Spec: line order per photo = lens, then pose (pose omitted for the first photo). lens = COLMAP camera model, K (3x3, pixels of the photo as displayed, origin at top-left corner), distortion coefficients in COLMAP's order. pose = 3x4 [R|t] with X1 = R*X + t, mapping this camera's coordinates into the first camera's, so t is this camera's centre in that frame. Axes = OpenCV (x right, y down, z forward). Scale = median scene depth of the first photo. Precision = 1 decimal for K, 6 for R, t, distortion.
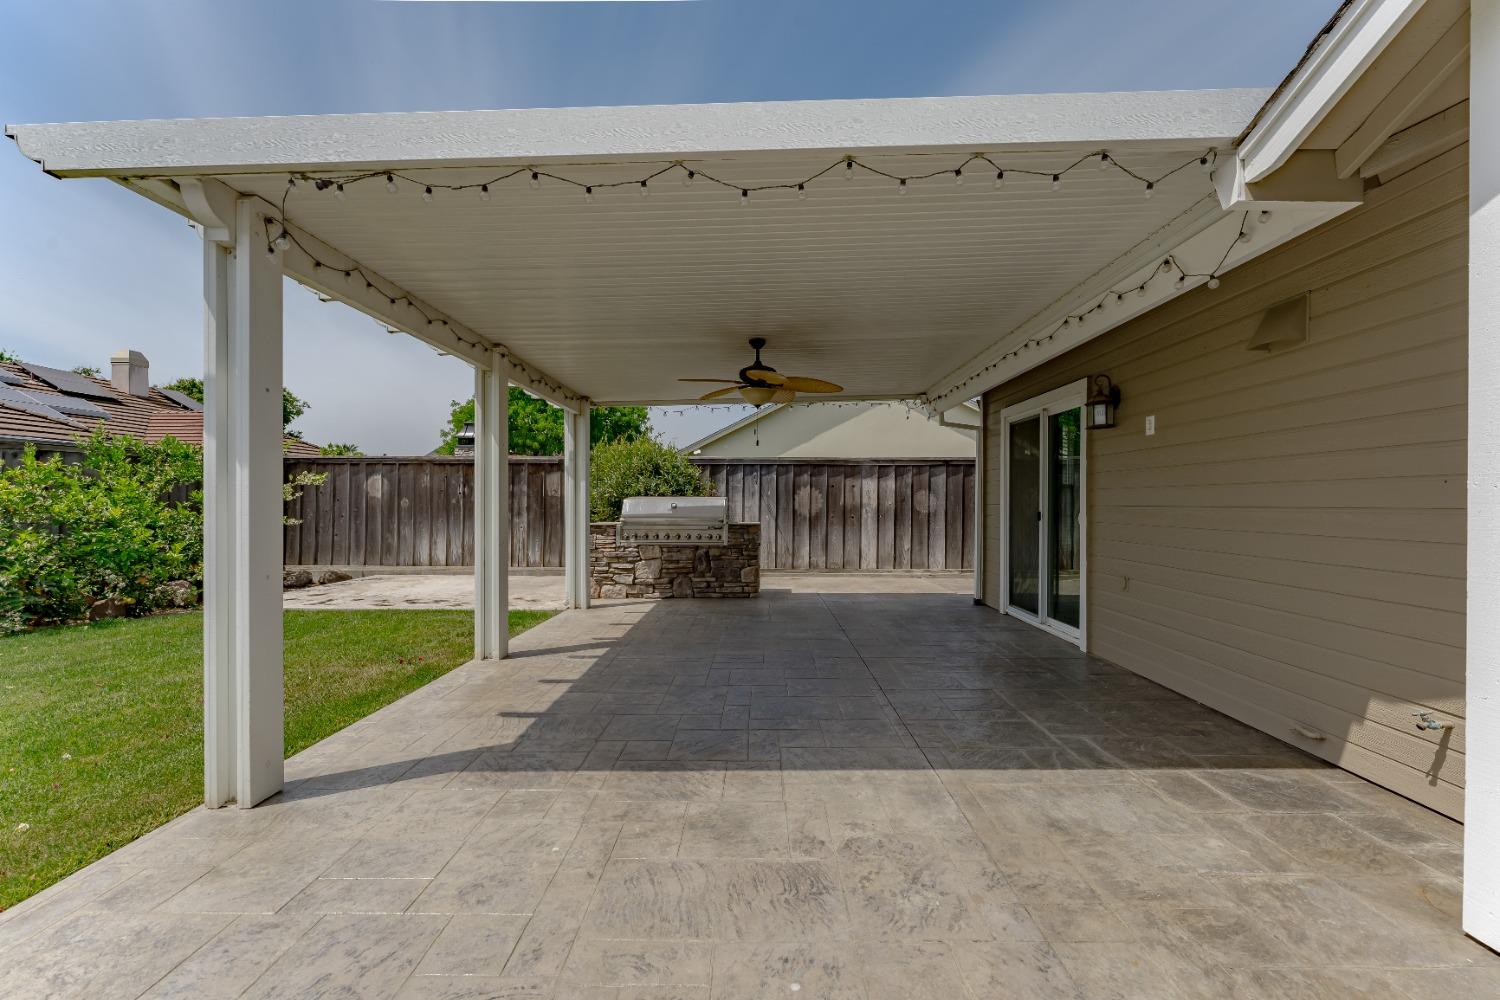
lens RADIAL K [[595.0, 0, 750.0], [0, 595.0, 500.0], [0, 0, 1]] dist [0.000070, -0.000057]
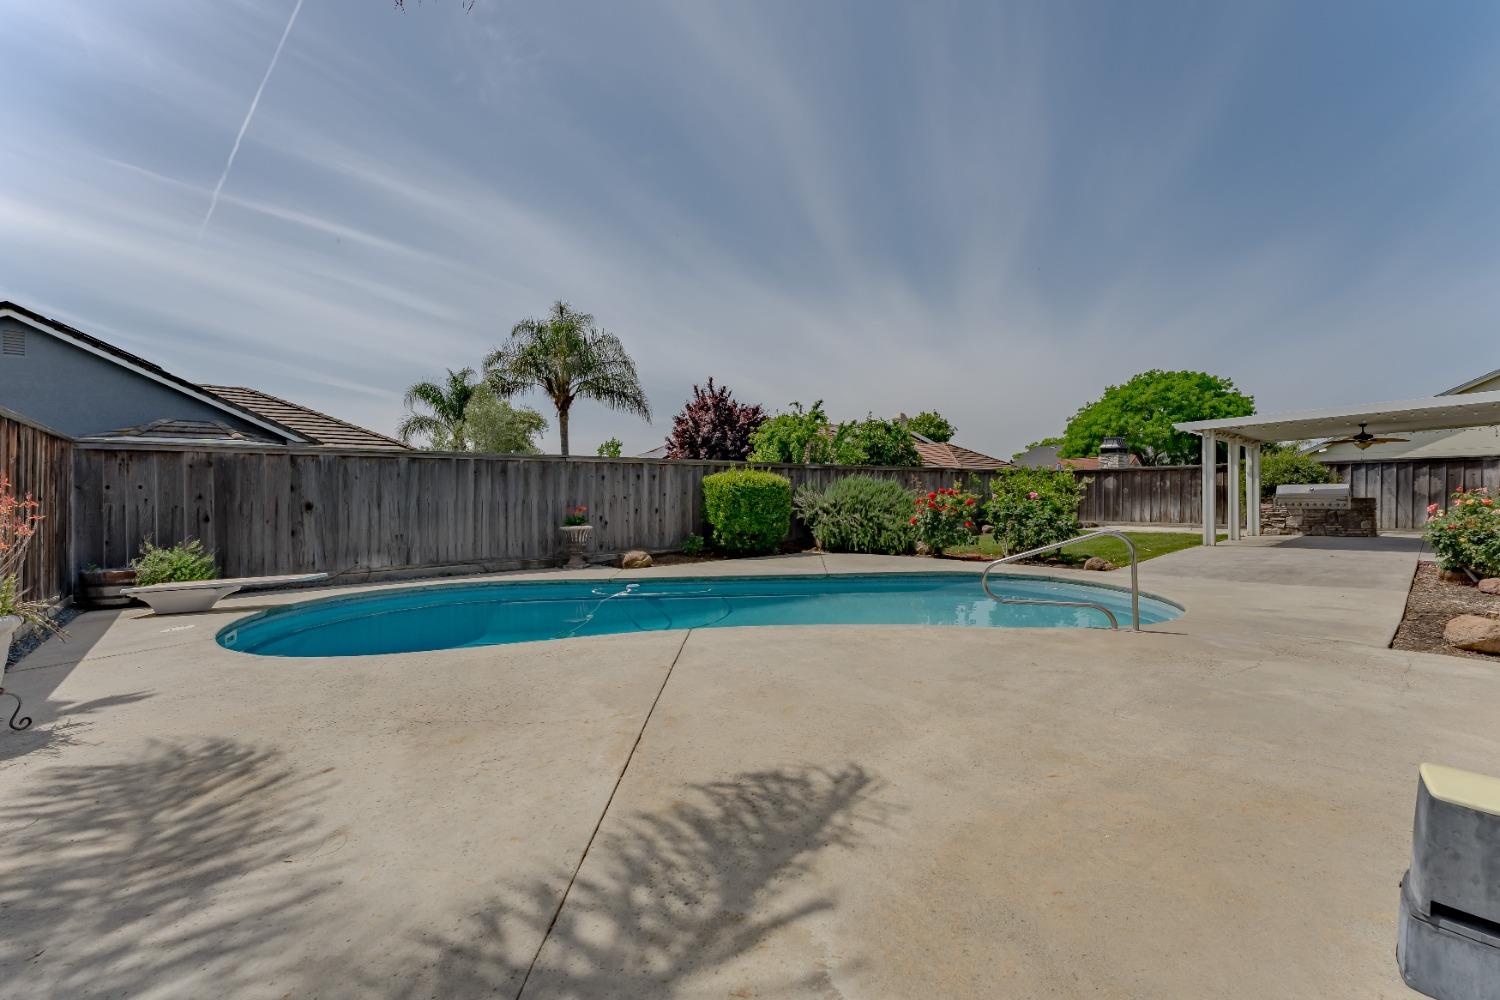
lens RADIAL K [[608.0, 0, 748.2], [0, 608.0, 480.0], [0, 0, 1]] dist [0.006448, 0.000110]
pose [[0.665705, -0.027995, -0.745690, 0.118103], [0.010769, 0.999552, -0.027912, 0.014779], [0.746137, 0.010550, 0.665709, -1.454128]]
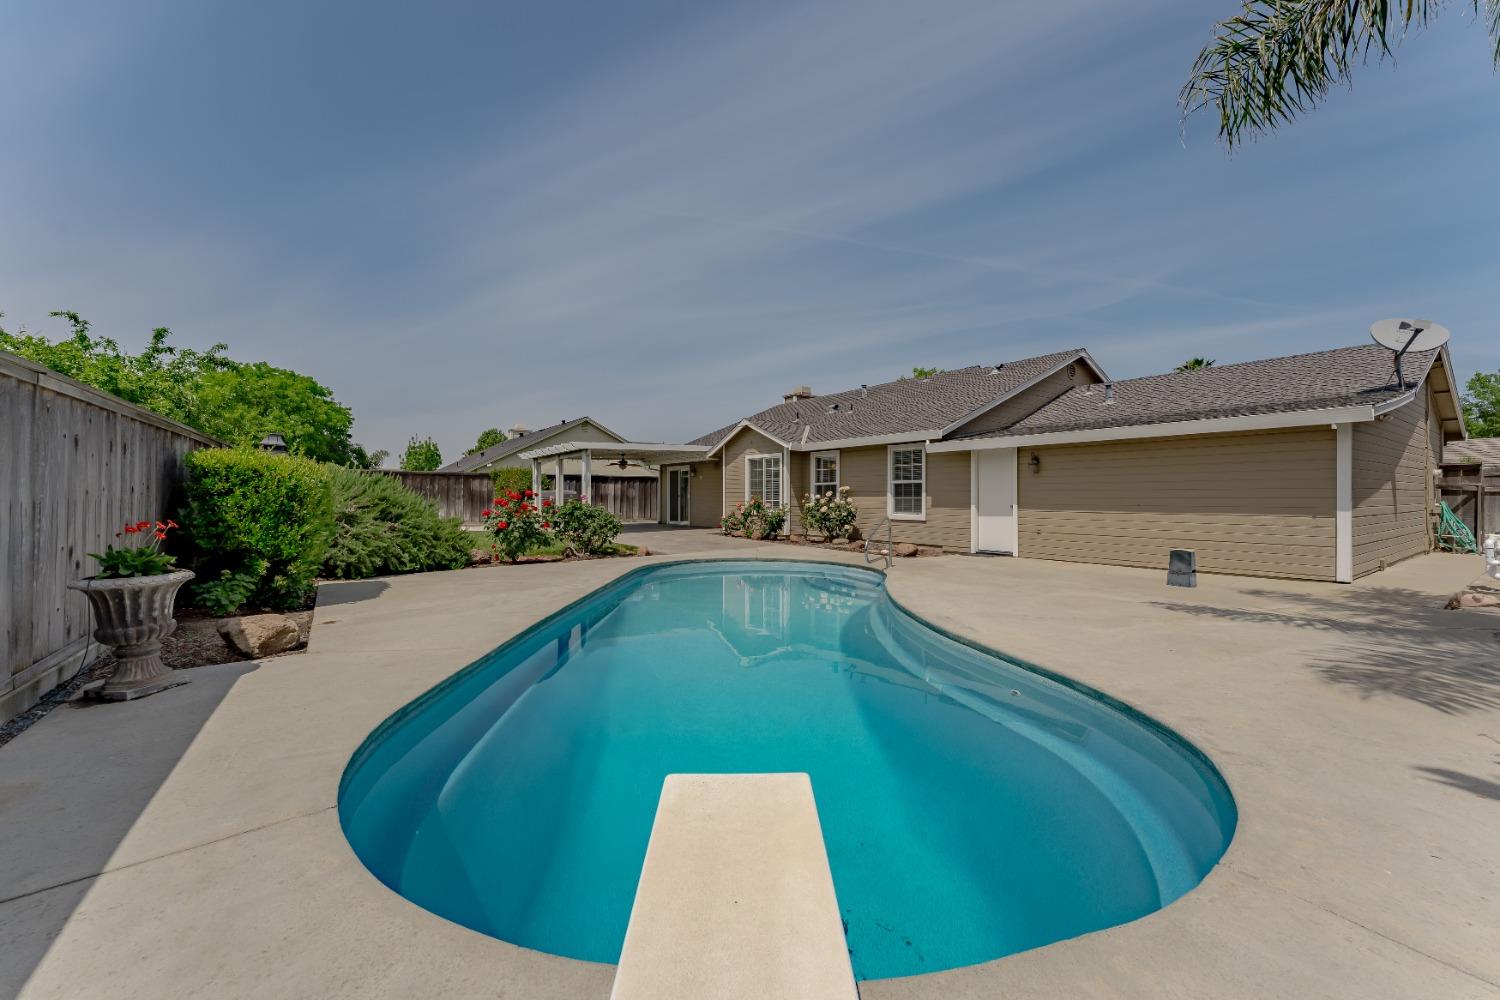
lens RADIAL K [[632.6, 0, 750.0], [0, 632.6, 500.0], [0, 0, 1]] dist [0.000479, 0.000123]
pose [[0.809071, -0.004695, 0.587693, -0.932221], [0.001814, 0.999983, 0.005492, 0.018963], [-0.587709, -0.003377, 0.809066, -1.563490]]
